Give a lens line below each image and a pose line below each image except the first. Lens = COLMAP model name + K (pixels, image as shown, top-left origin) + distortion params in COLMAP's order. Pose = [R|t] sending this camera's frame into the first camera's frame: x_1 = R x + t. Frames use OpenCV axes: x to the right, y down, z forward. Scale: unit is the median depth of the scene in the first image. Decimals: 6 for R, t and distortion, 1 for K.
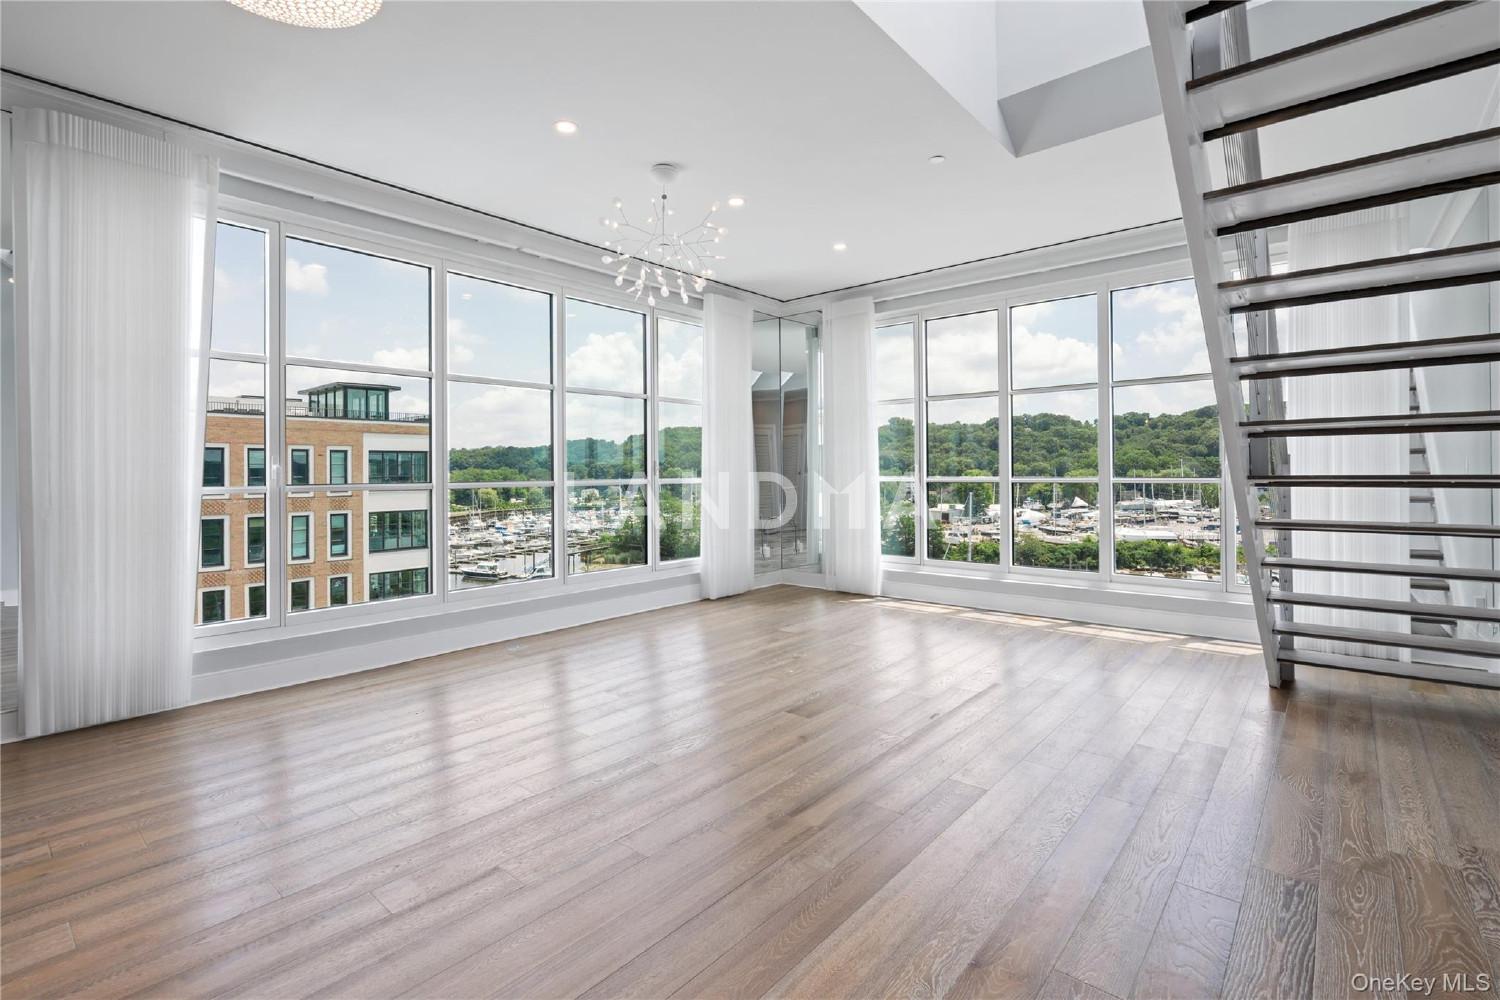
lens RADIAL K [[708.6, 0, 741.0], [0, 708.6, 483.0], [0, 0, 1]] dist [-0.010377, 0.000243]
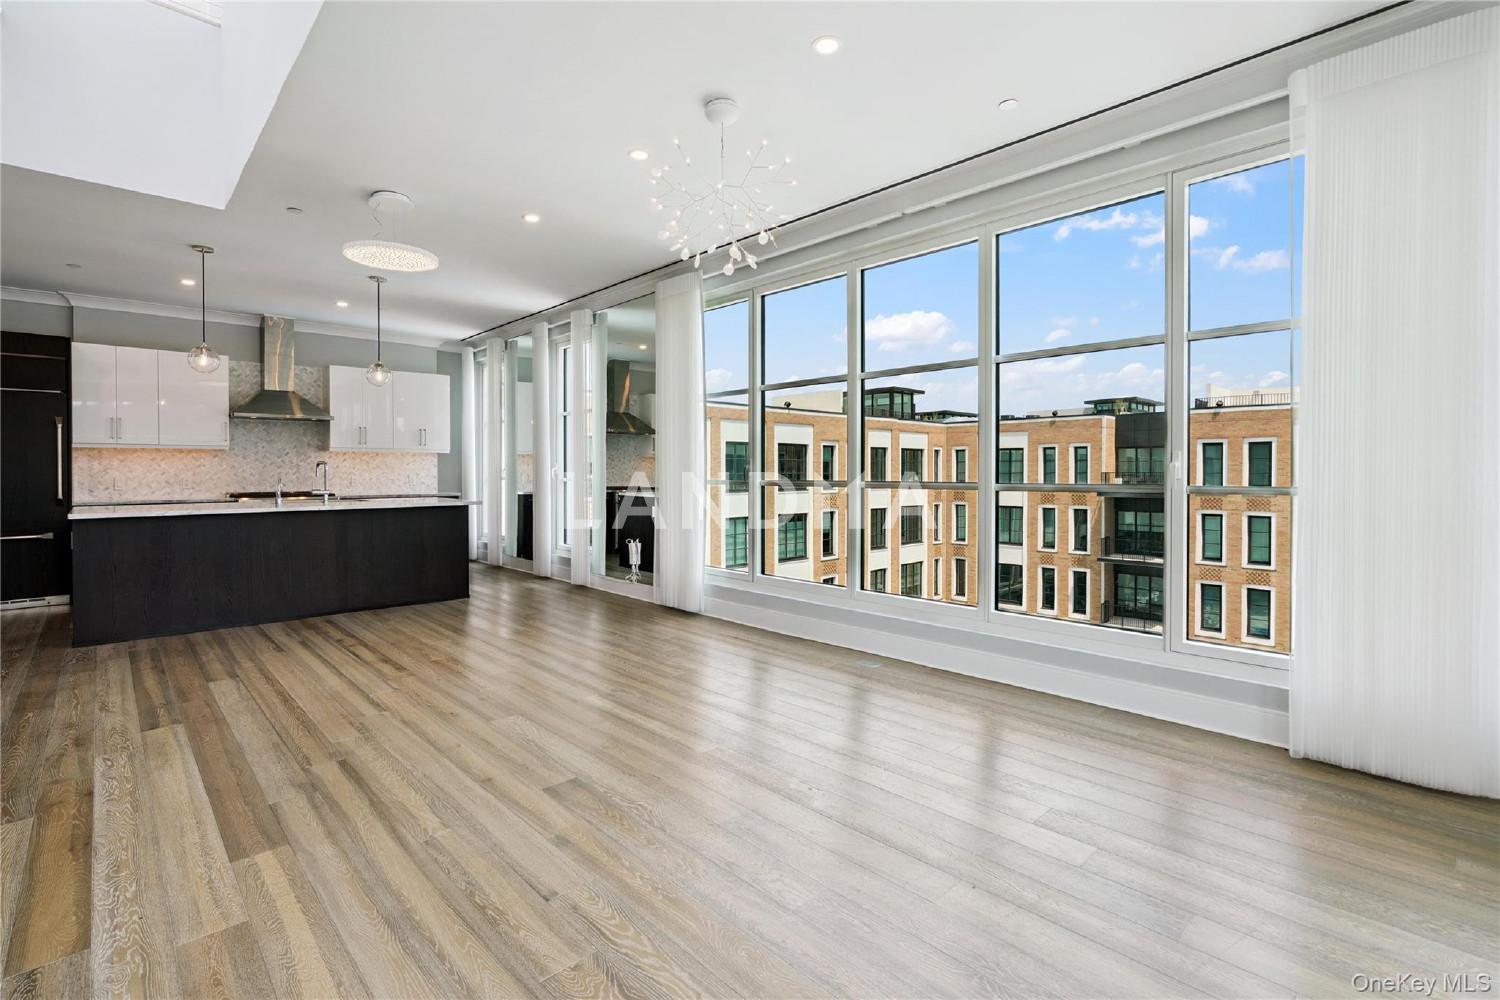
lens RADIAL K [[708.6, 0, 756.2], [0, 708.6, 511.5], [0, 0, 1]] dist [-0.010377, 0.000243]
pose [[-0.122012, 0.061880, -0.990598, 0.788866], [-0.012124, 0.997887, 0.063829, -0.028071], [0.992455, 0.019798, -0.121004, 1.261017]]
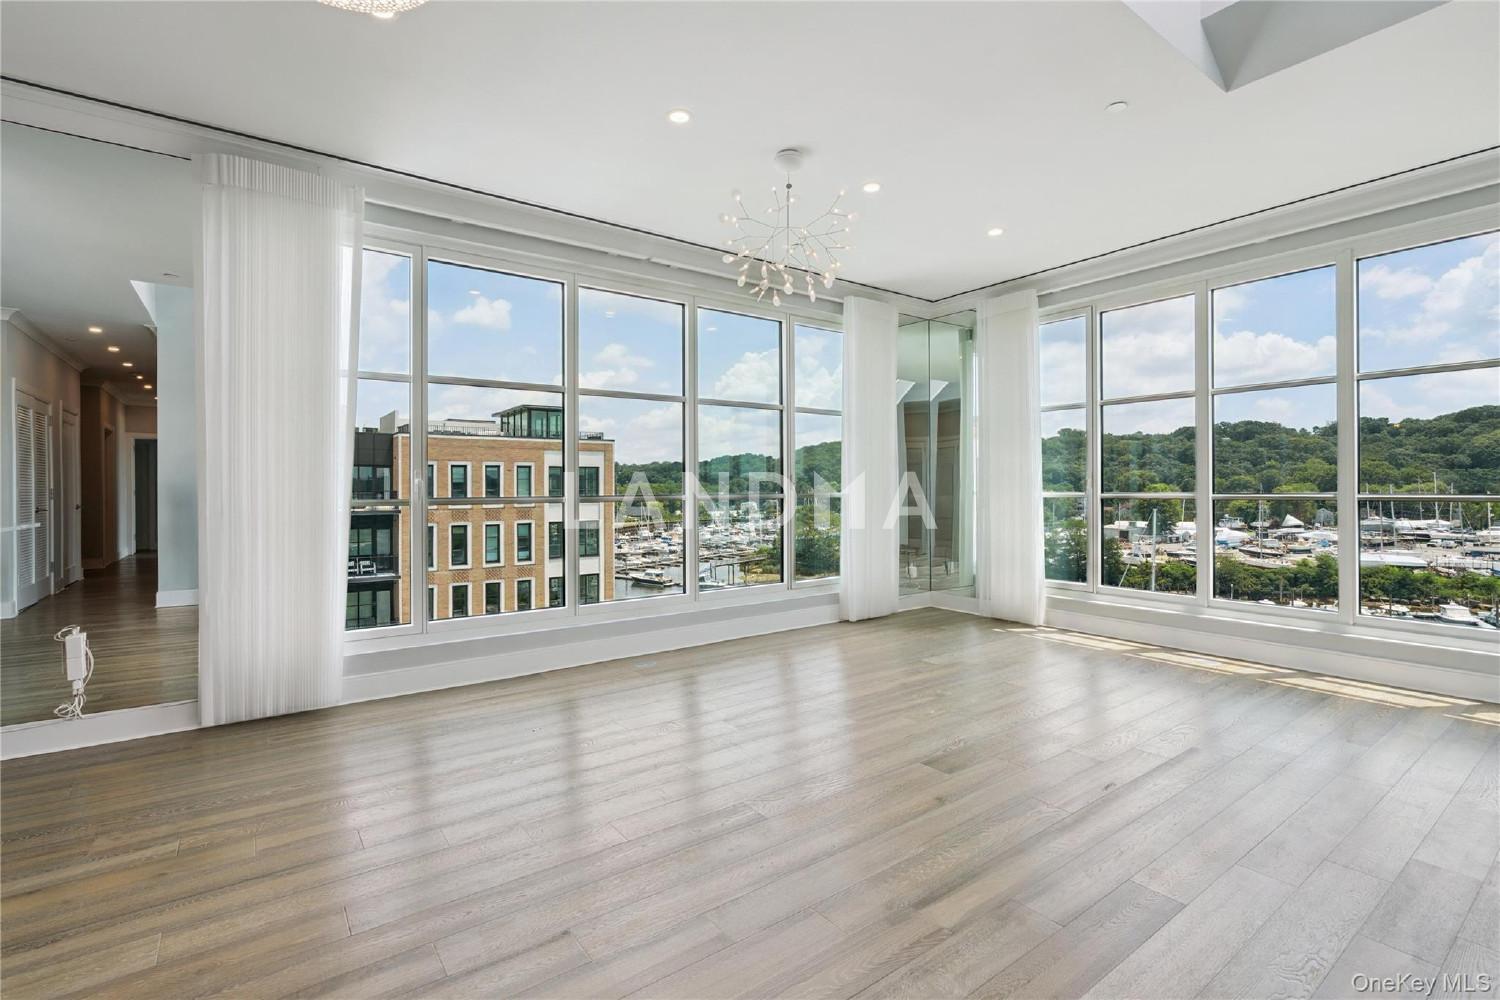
lens RADIAL K [[708.6, 0, 728.8], [0, 708.6, 490.8], [0, 0, 1]] dist [-0.010377, 0.000243]
pose [[0.973619, 0.002416, -0.228168, 0.027017], [-0.004502, 0.999953, -0.008624, -0.000377], [0.228137, 0.009423, 0.973583, 0.093804]]
